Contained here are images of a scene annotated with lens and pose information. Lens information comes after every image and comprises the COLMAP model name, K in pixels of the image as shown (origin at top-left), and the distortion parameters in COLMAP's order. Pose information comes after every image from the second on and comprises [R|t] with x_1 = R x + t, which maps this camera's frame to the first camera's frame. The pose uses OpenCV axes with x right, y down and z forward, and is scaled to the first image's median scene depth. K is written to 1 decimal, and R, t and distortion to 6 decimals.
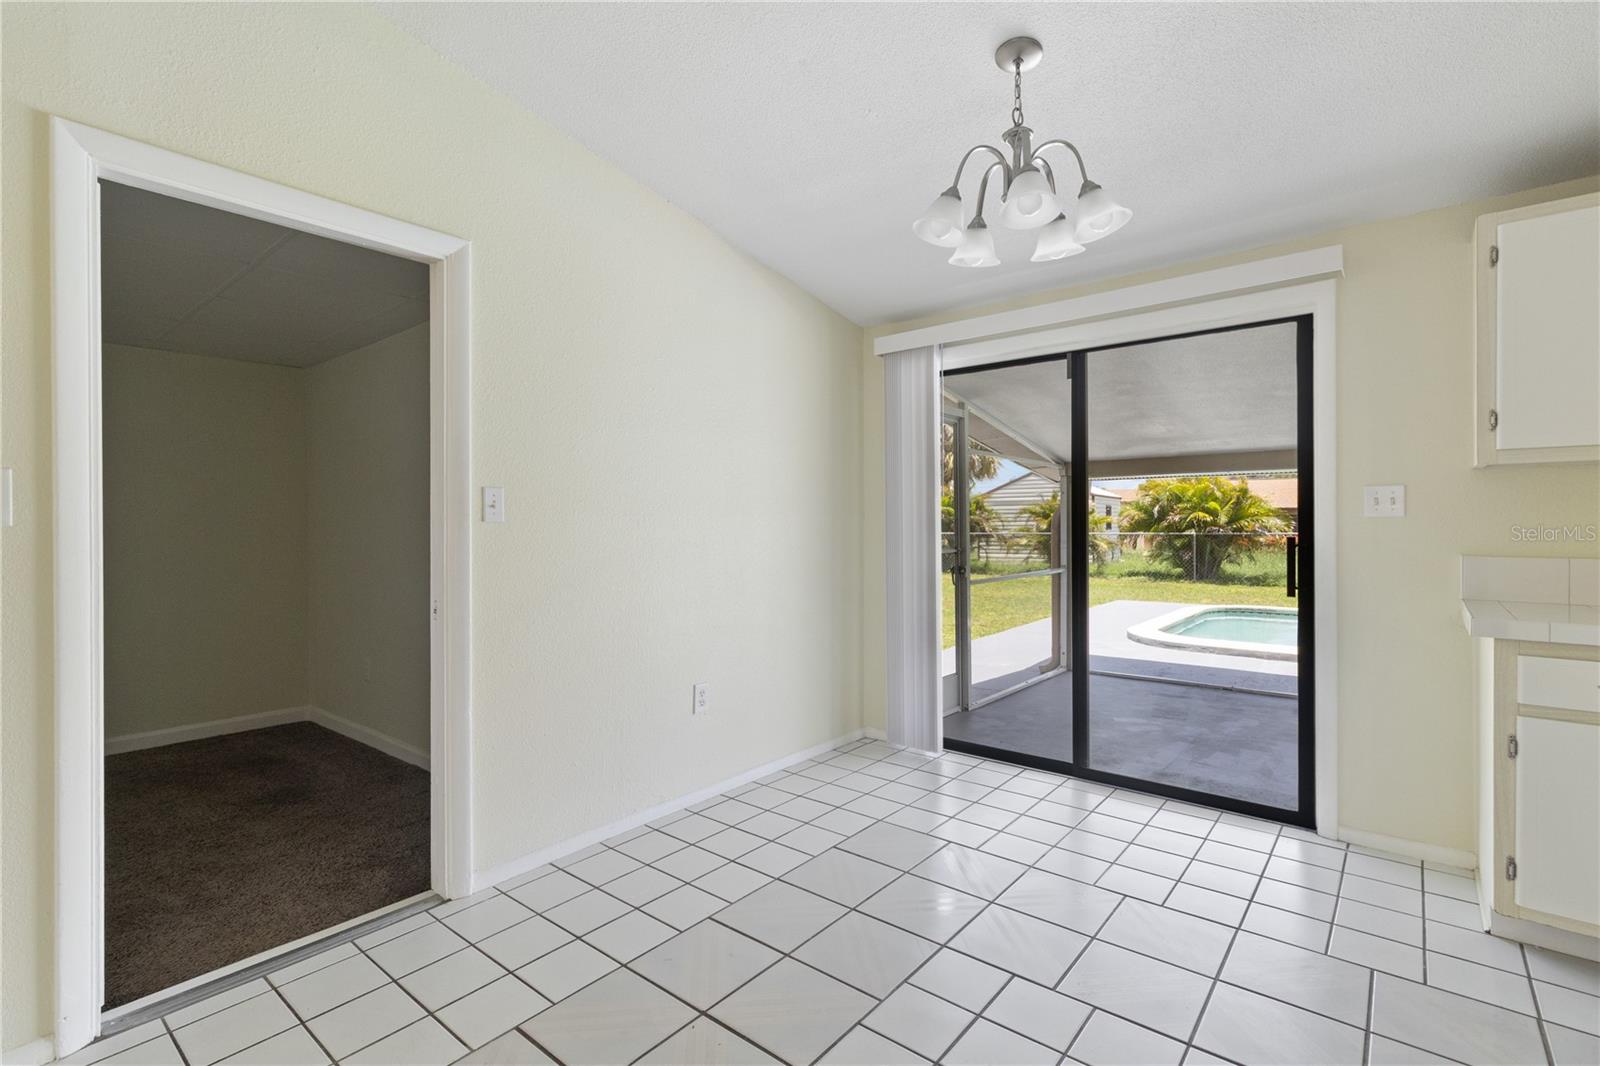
lens RADIAL K [[742.4, 0, 794.3], [0, 742.4, 524.4], [0, 0, 1]] dist [-0.000224, 0.000331]
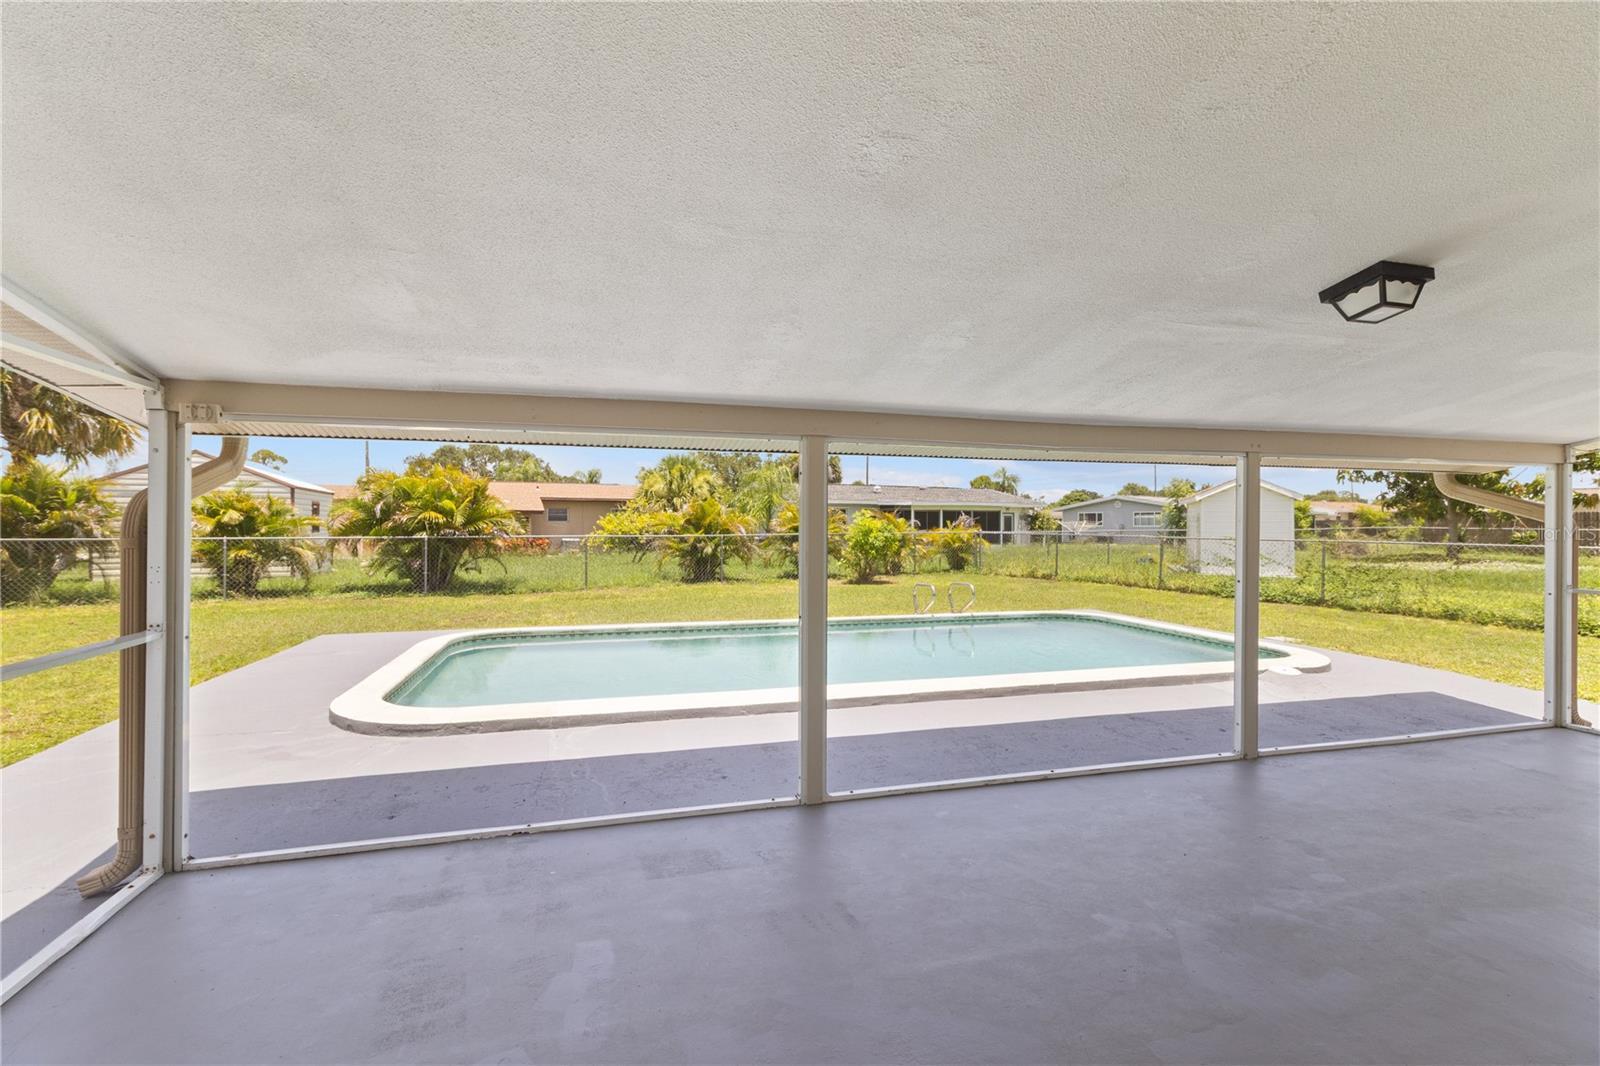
lens RADIAL K [[742.4, 0, 811.1], [0, 742.4, 532.7], [0, 0, 1]] dist [-0.000224, 0.000331]
pose [[0.557105, -0.002023, 0.830439, 0.085923], [-0.003615, 0.999982, 0.004861, 0.001807], [-0.830434, -0.005710, 0.557088, 0.173786]]
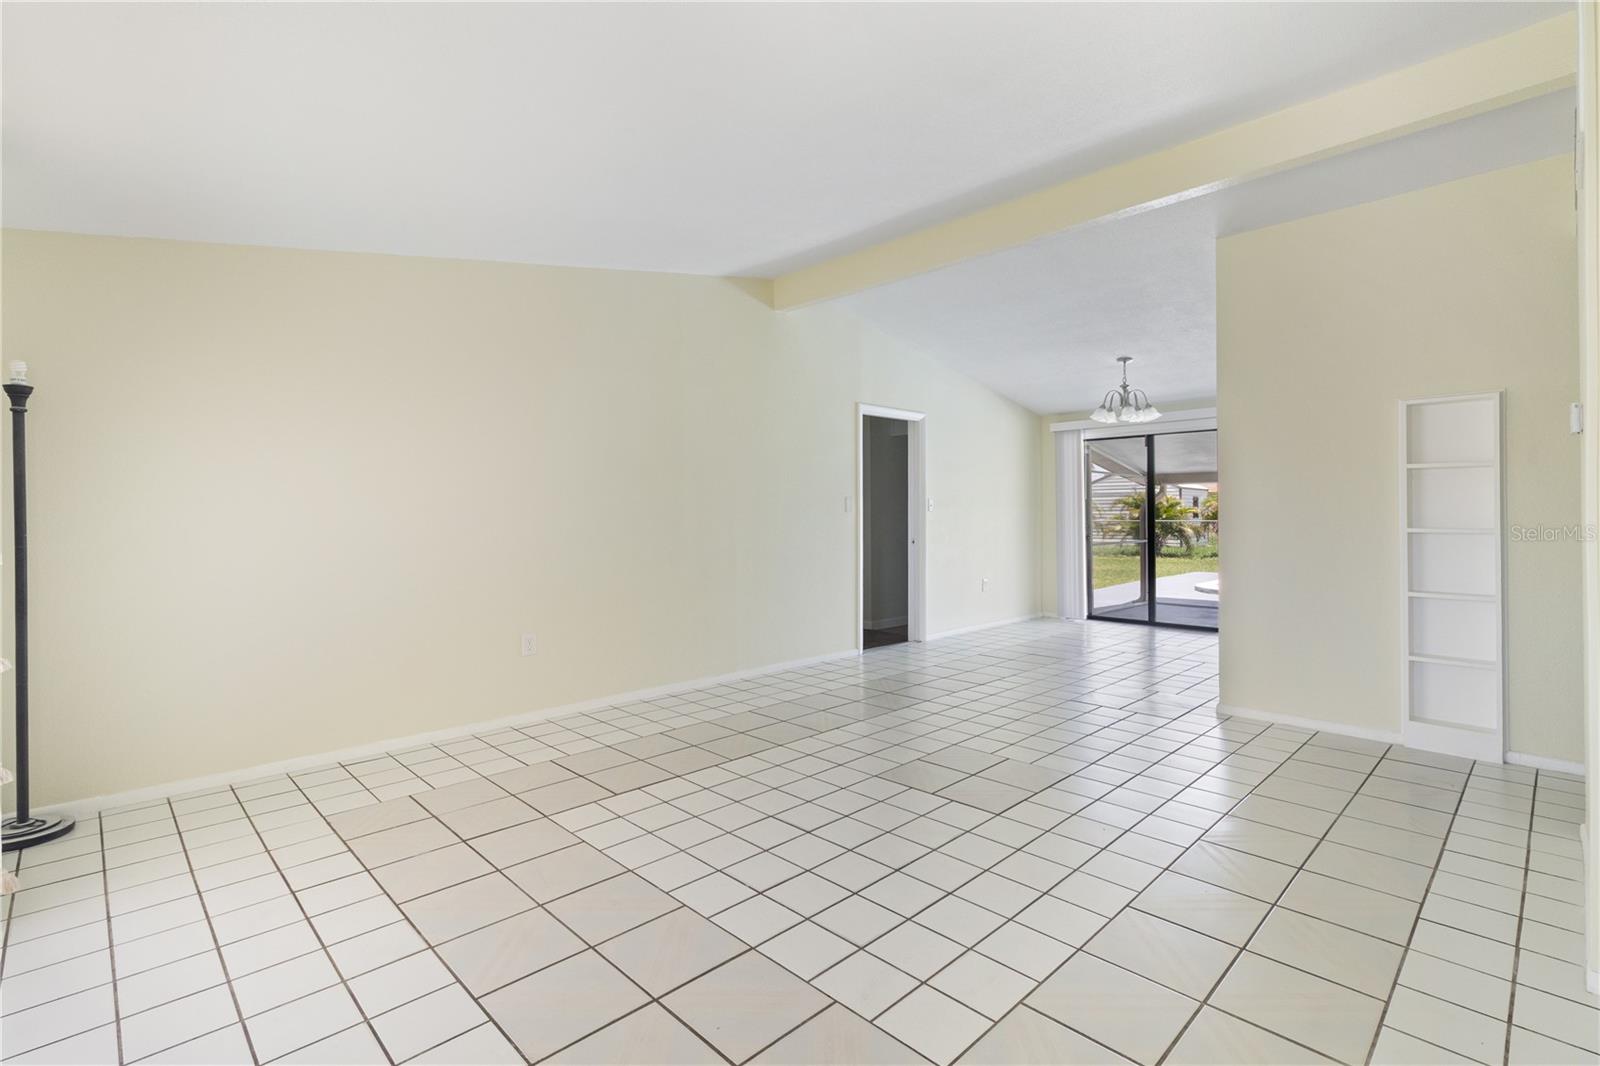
lens RADIAL K [[742.4, 0, 793.0], [0, 742.4, 509.9], [0, 0, 1]] dist [-0.000224, 0.000331]
pose [[0.994011, -0.001326, -0.109276, -0.090939], [0.000729, 0.999985, -0.005503, 0.000907], [0.109282, 0.005390, 0.993996, -0.274963]]
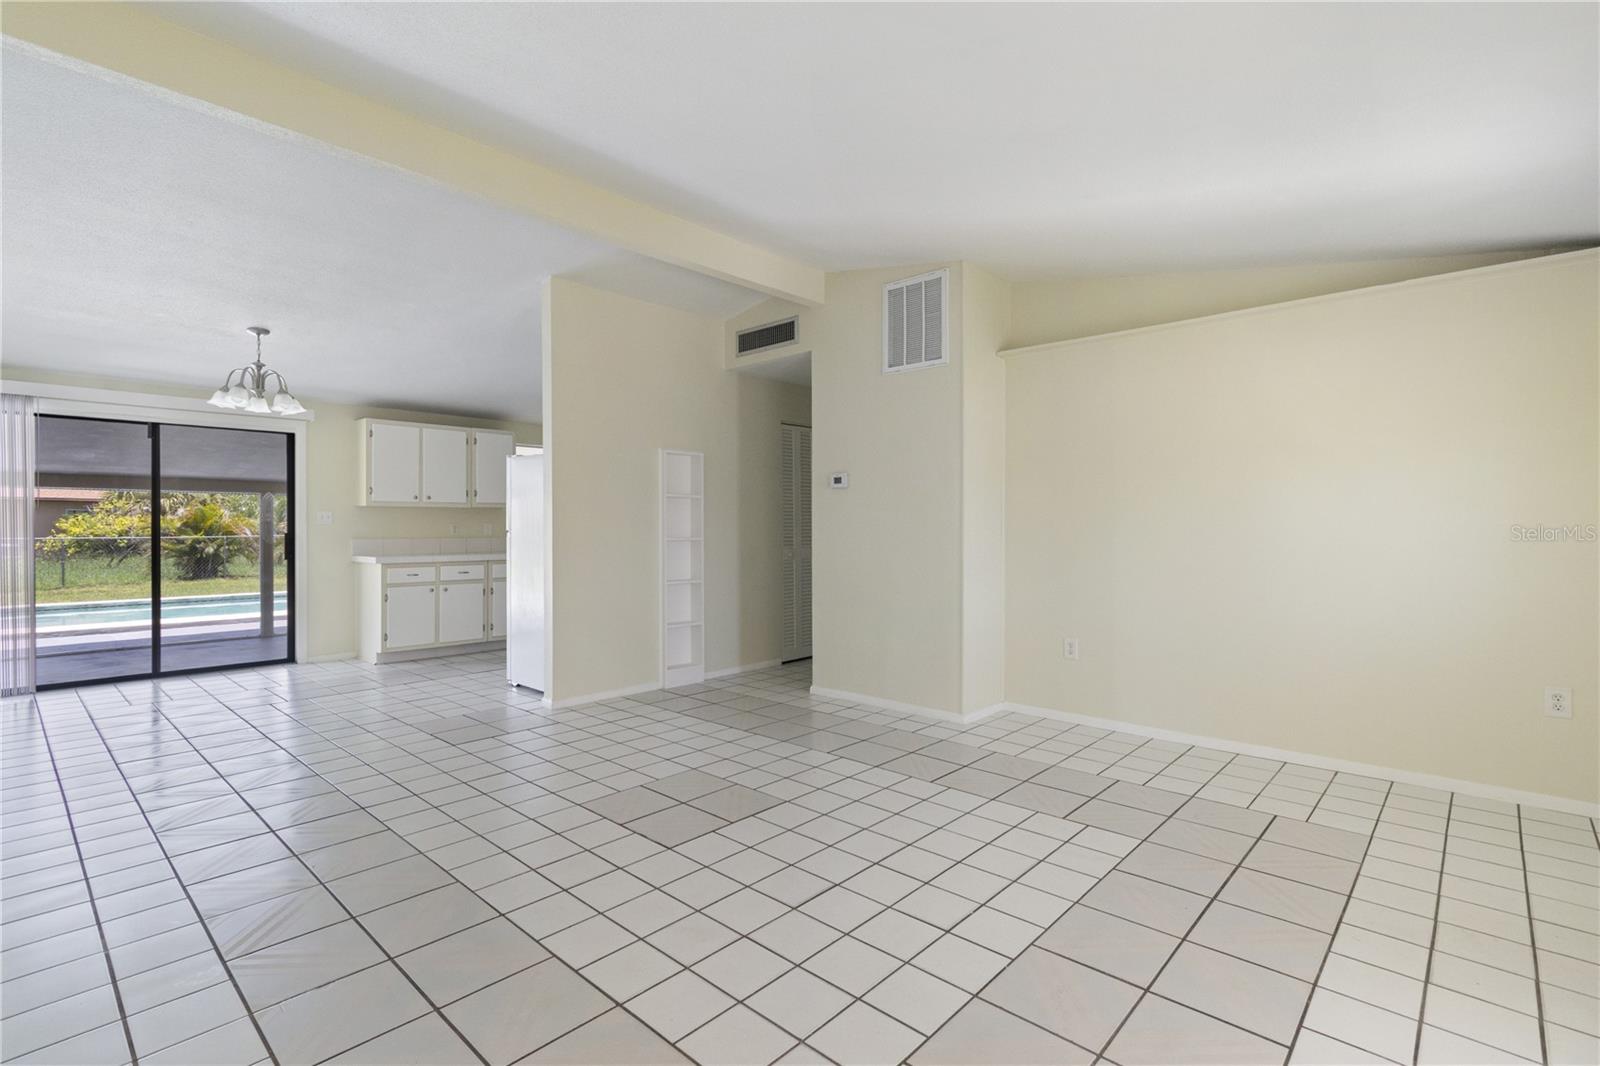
lens RADIAL K [[742.4, 0, 808.5], [0, 742.4, 533.2], [0, 0, 1]] dist [-0.000224, 0.000331]
pose [[0.040516, -0.003028, 0.999174, -0.252422], [0.000238, 0.999995, 0.003020, 0.002060], [-0.999179, 0.000115, 0.040517, -0.109521]]
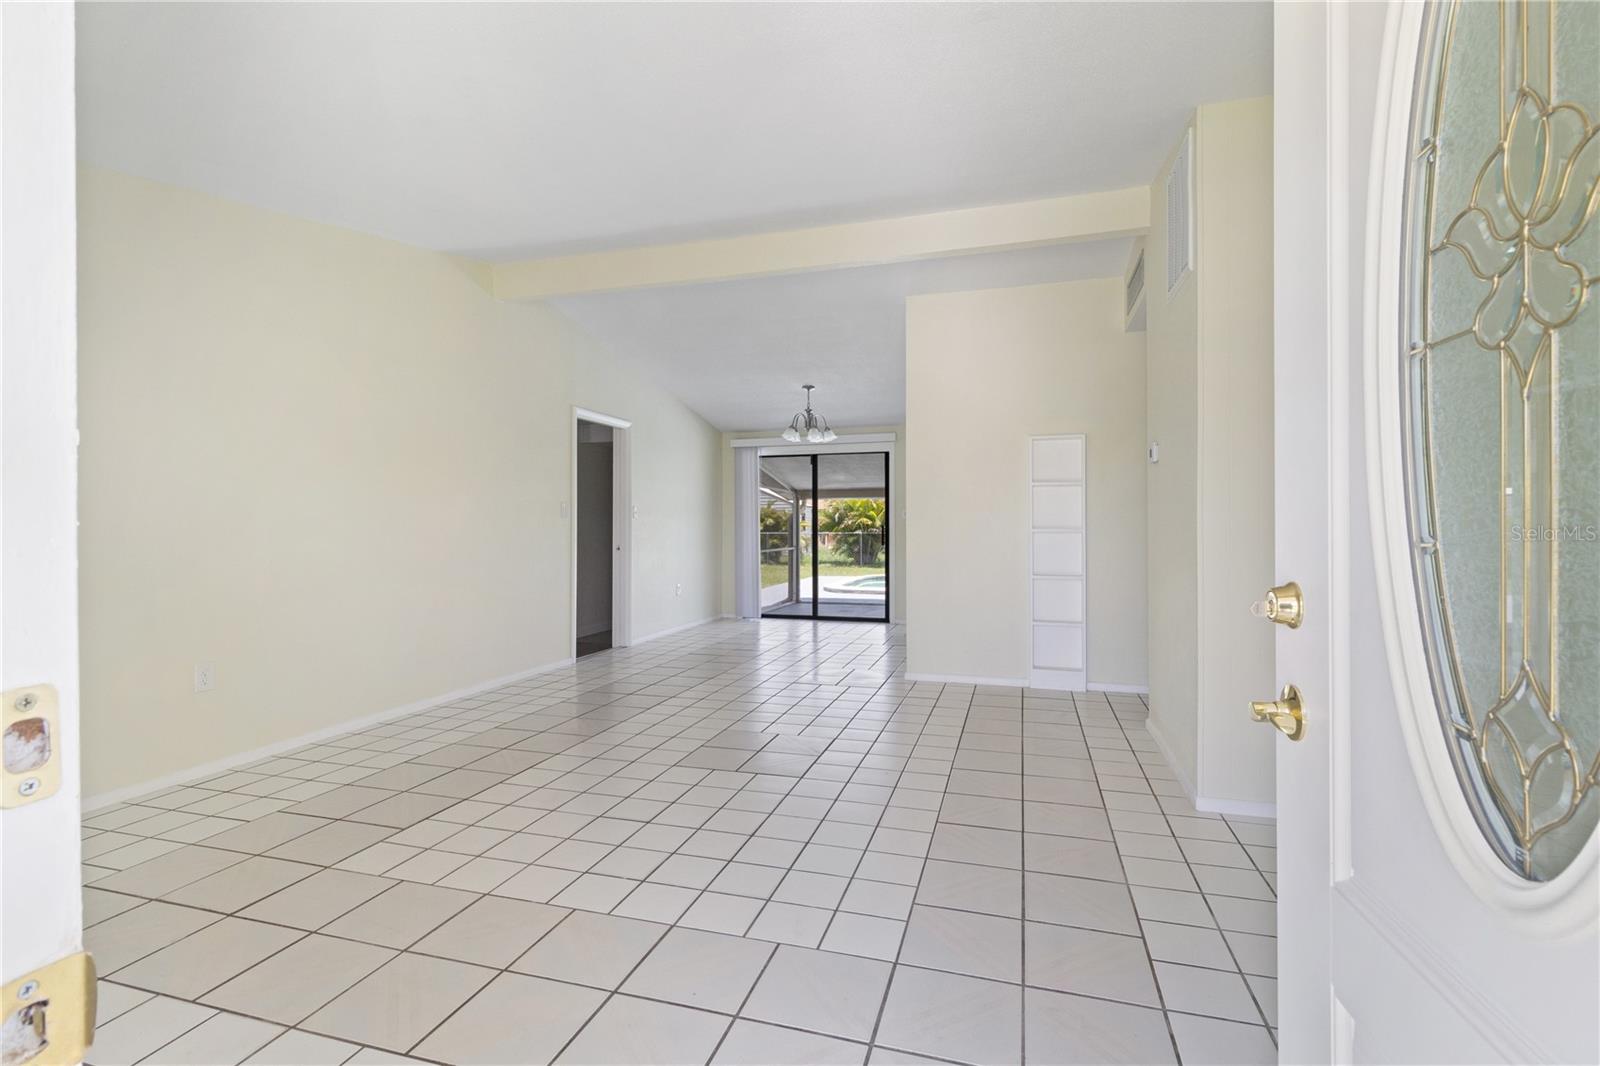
lens RADIAL K [[742.4, 0, 795.4], [0, 742.4, 520.7], [0, 0, 1]] dist [-0.000224, 0.000331]
pose [[0.920461, 0.007330, 0.390766, -0.141272], [-0.003087, 0.999929, -0.011485, 0.005602], [-0.390823, 0.009365, 0.920418, -0.277428]]
